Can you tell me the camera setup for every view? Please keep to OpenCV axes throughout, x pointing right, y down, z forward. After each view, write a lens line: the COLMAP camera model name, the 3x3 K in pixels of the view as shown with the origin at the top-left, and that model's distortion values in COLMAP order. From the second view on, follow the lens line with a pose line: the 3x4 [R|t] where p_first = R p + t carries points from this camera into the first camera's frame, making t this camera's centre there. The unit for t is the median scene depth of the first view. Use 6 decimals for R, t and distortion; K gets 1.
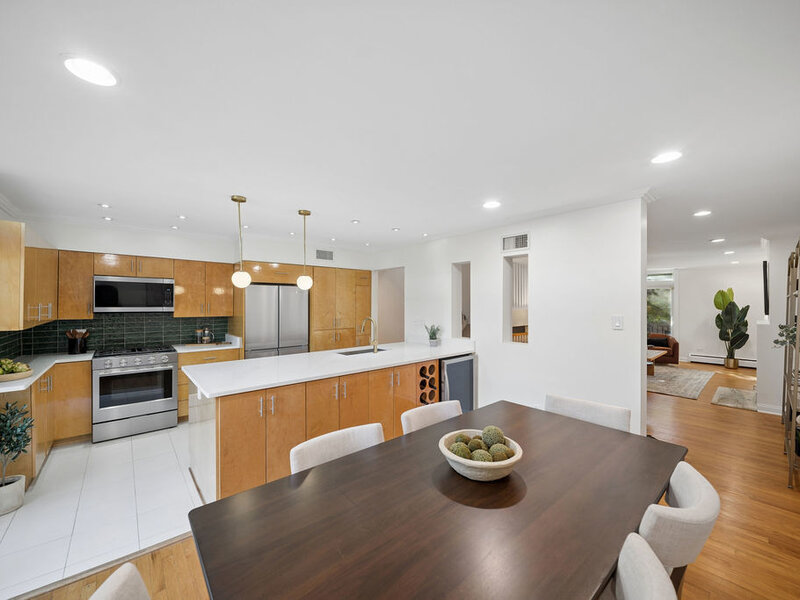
lens RADIAL K [[319.6, 0, 403.3], [0, 319.6, 303.8], [0, 0, 1]] dist [-0.010021, -0.001721]
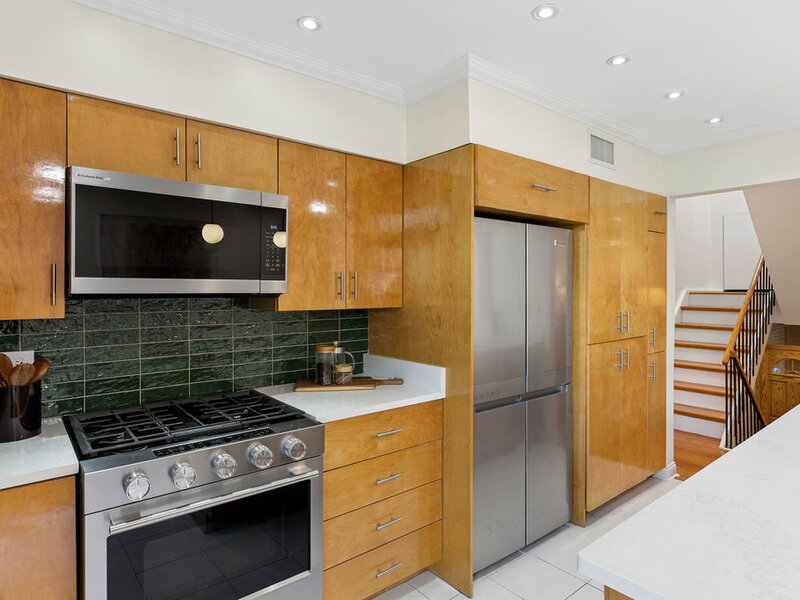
lens RADIAL K [[472.2, 0, 399.9], [0, 472.2, 292.2], [0, 0, 1]] dist [-0.003265, 0.001307]
pose [[0.999254, -0.006026, -0.038147, -0.680522], [0.006128, 0.999978, 0.002549, 0.026008], [0.038131, -0.002781, 0.999269, 0.597664]]
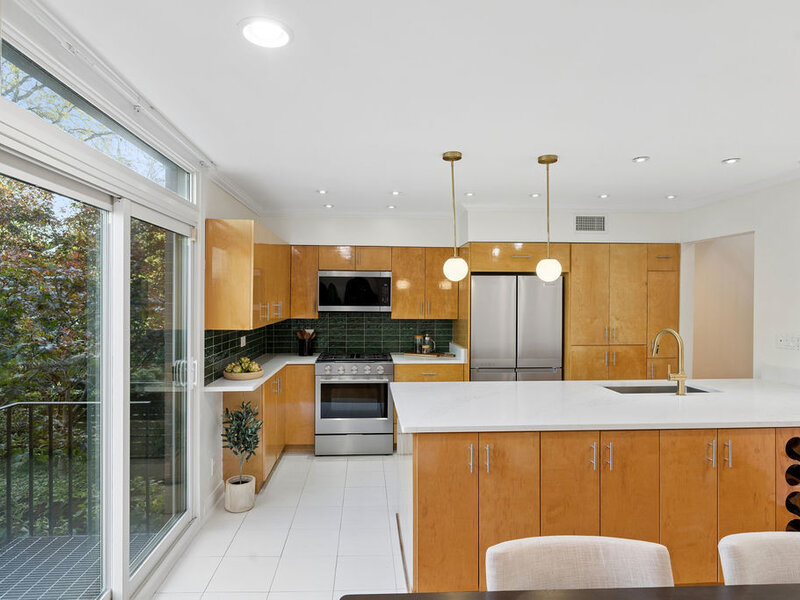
lens RADIAL K [[472.2, 0, 386.7], [0, 472.2, 303.3], [0, 0, 1]] dist [-0.003265, 0.001307]
pose [[0.781716, 0.006444, -0.623602, 0.020326], [-0.002890, 0.999973, 0.006710, -0.005841], [0.623628, -0.003443, 0.781713, 0.064070]]
